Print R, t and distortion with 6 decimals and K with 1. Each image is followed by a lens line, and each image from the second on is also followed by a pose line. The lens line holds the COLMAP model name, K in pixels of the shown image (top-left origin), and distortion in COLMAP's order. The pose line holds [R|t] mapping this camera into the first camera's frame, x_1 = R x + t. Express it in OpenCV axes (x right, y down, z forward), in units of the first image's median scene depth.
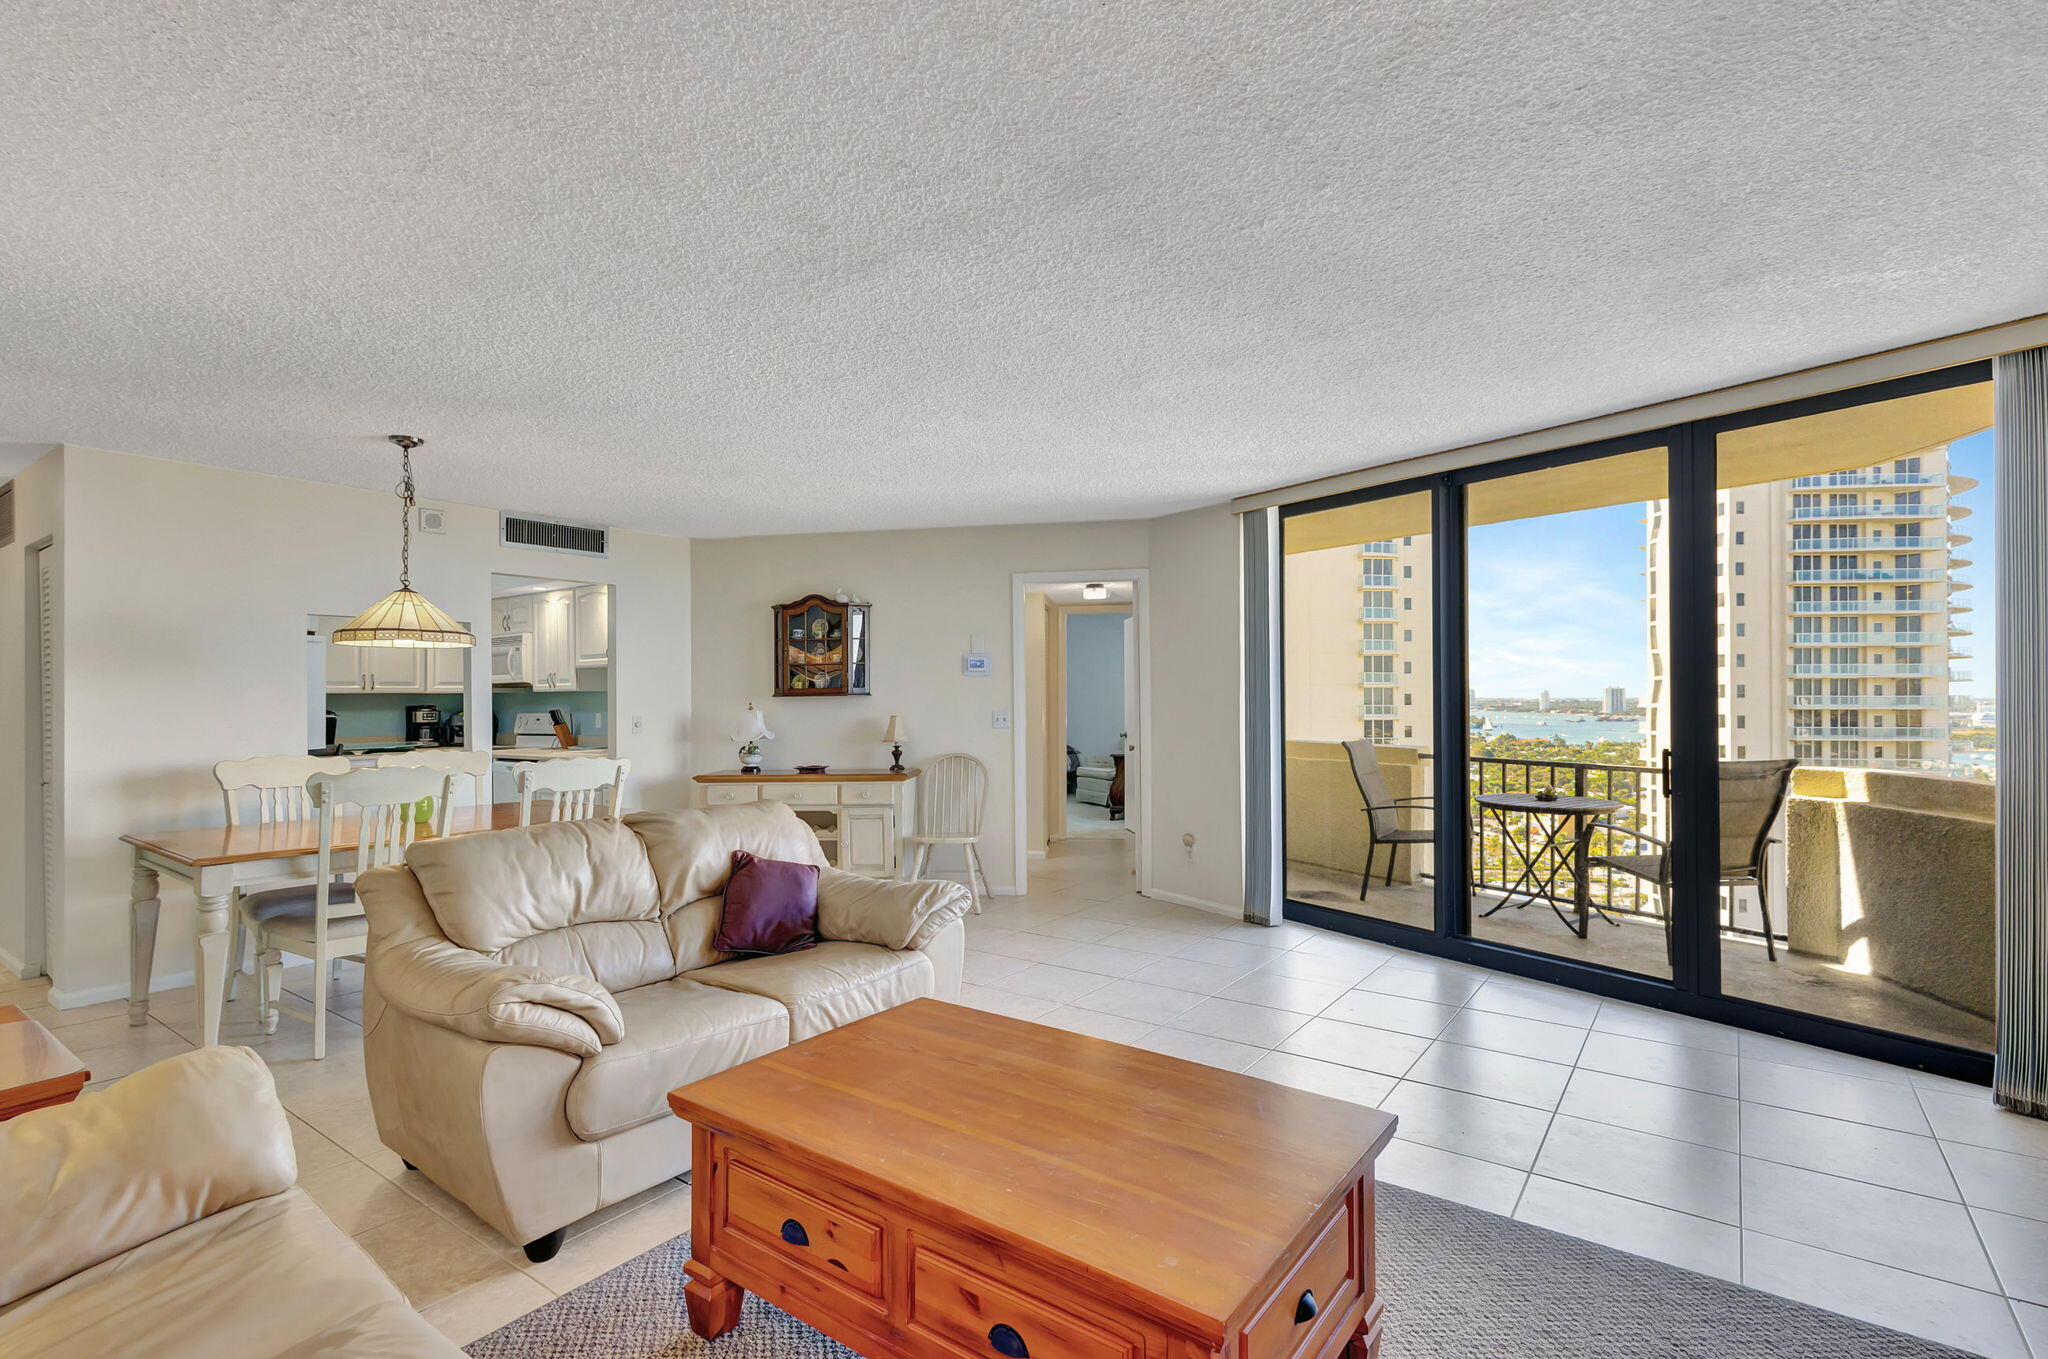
lens RADIAL K [[999.4, 0, 1004.0], [0, 999.4, 683.6], [0, 0, 1]] dist [0.012227, -0.000287]
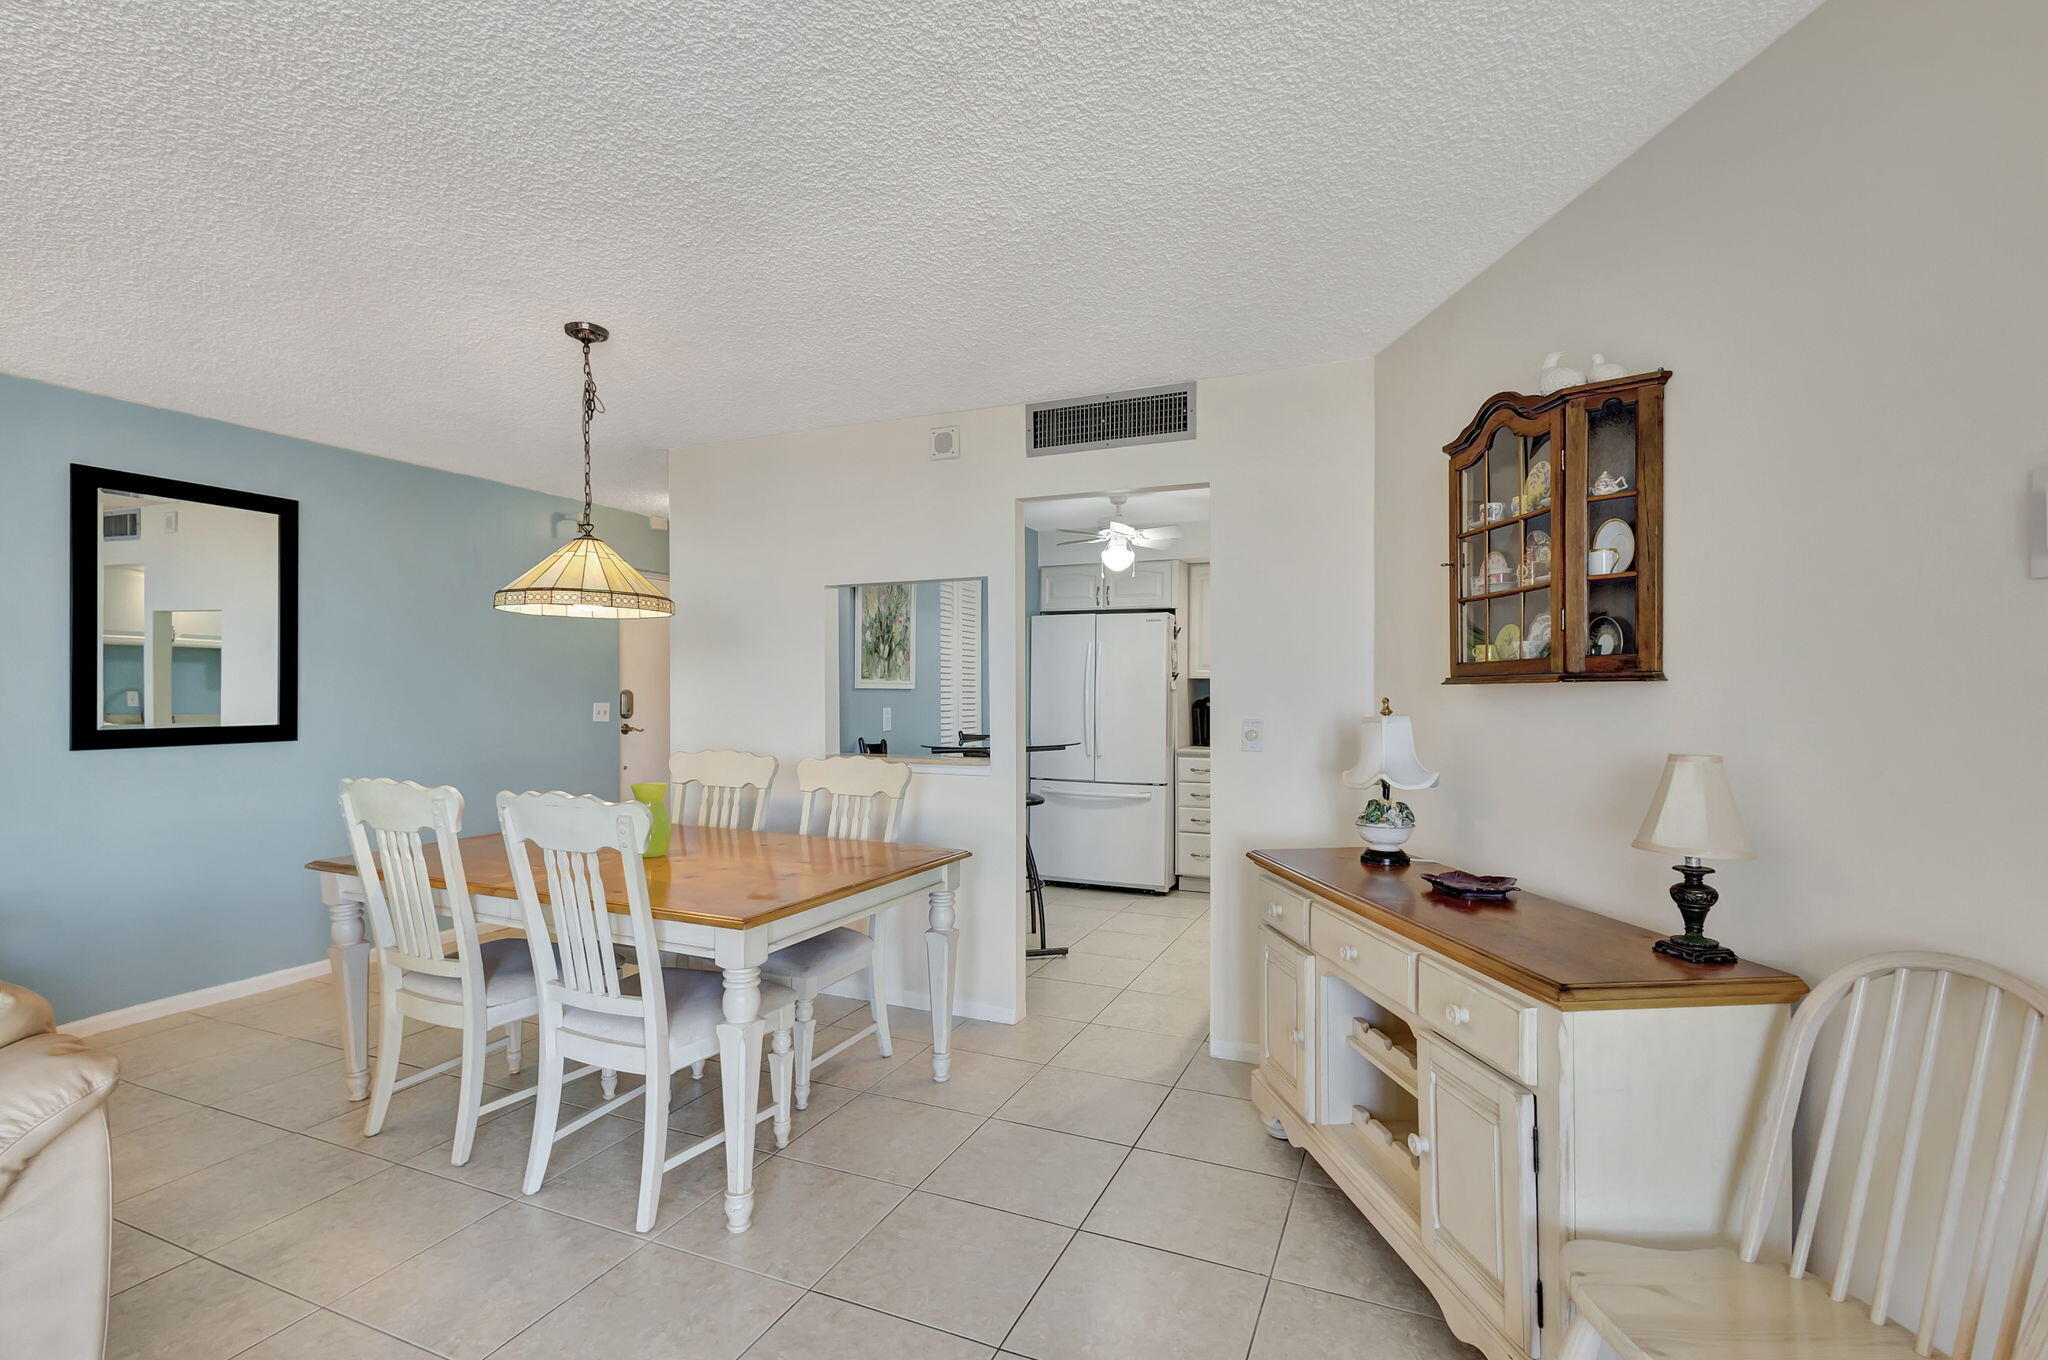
lens RADIAL K [[919.4, 0, 1245.7], [0, 919.4, 689.7], [0, 0, 1]] dist [0.001274, -0.000058]
pose [[0.226218, 0.006307, -0.974056, 0.110113], [0.011305, 0.999895, 0.009099, 0.011410], [0.974011, -0.013070, 0.226123, 0.857052]]
